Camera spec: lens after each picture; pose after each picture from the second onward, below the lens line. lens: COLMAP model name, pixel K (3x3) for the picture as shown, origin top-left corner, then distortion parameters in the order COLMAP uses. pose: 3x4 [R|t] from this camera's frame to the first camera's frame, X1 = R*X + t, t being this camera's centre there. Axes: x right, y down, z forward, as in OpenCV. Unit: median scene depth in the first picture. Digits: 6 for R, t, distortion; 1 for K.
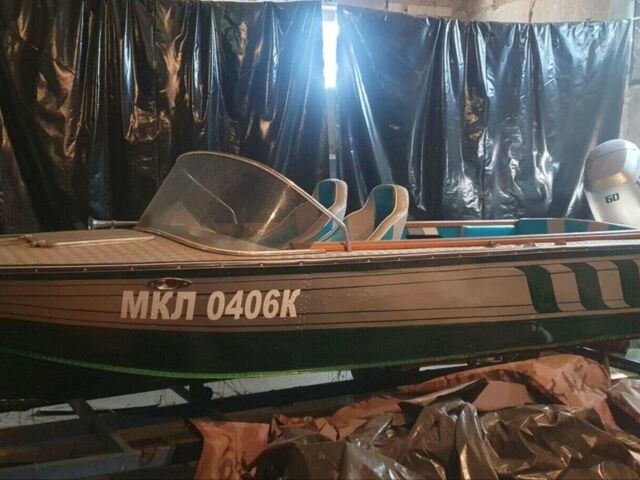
lens RADIAL K [[779.2, 0, 320.0], [0, 779.2, 240.0], [0, 0, 1]] dist [0.118405, -0.338612]
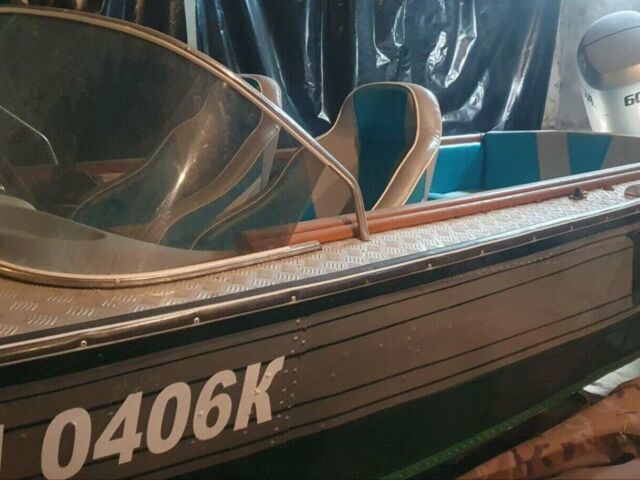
lens RADIAL K [[779.2, 0, 320.0], [0, 779.2, 240.0], [0, 0, 1]] dist [0.118405, -0.338612]
pose [[0.966437, -0.064082, 0.248782, -0.101472], [0.032403, 0.991062, 0.129407, -0.044999], [-0.254852, -0.117003, 0.959876, 0.625734]]
